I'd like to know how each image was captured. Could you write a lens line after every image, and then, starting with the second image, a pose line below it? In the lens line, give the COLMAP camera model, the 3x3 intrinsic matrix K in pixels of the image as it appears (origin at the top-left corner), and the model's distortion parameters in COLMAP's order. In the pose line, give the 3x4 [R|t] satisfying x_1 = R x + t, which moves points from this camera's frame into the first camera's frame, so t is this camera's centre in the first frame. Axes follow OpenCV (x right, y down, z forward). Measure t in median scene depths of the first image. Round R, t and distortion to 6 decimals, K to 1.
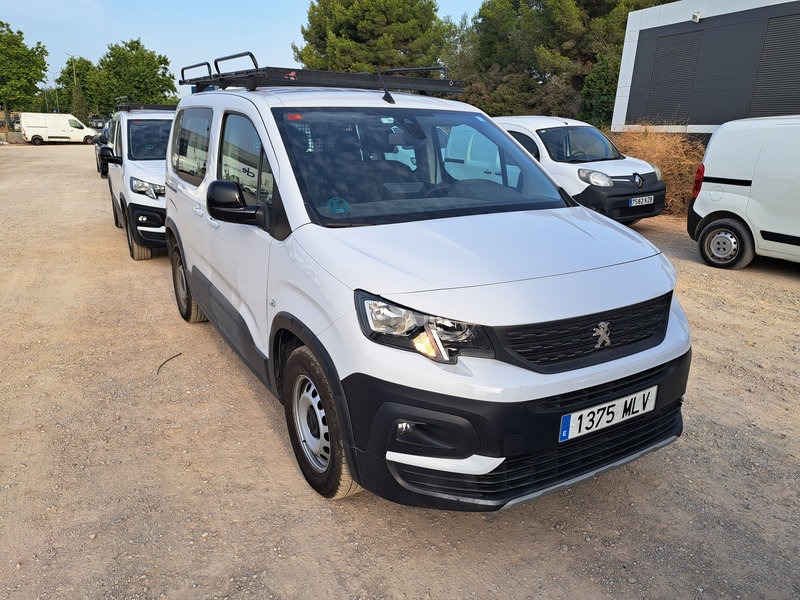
lens RADIAL K [[568.0, 0, 400.0], [0, 568.0, 300.0], [0, 0, 1]] dist [-0.000521, -0.003977]
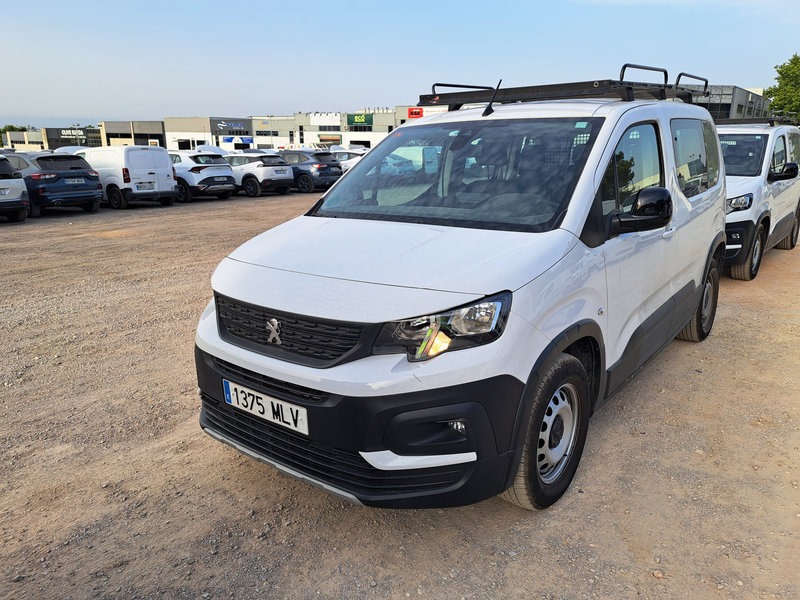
lens RADIAL K [[568.0, 0, 400.0], [0, 568.0, 300.0], [0, 0, 1]] dist [-0.000521, -0.003977]
pose [[0.419697, 0.238452, -0.875783, 1.346516], [-0.259823, 0.956060, 0.135796, -0.195160], [0.869682, 0.170555, 0.463211, 0.700732]]
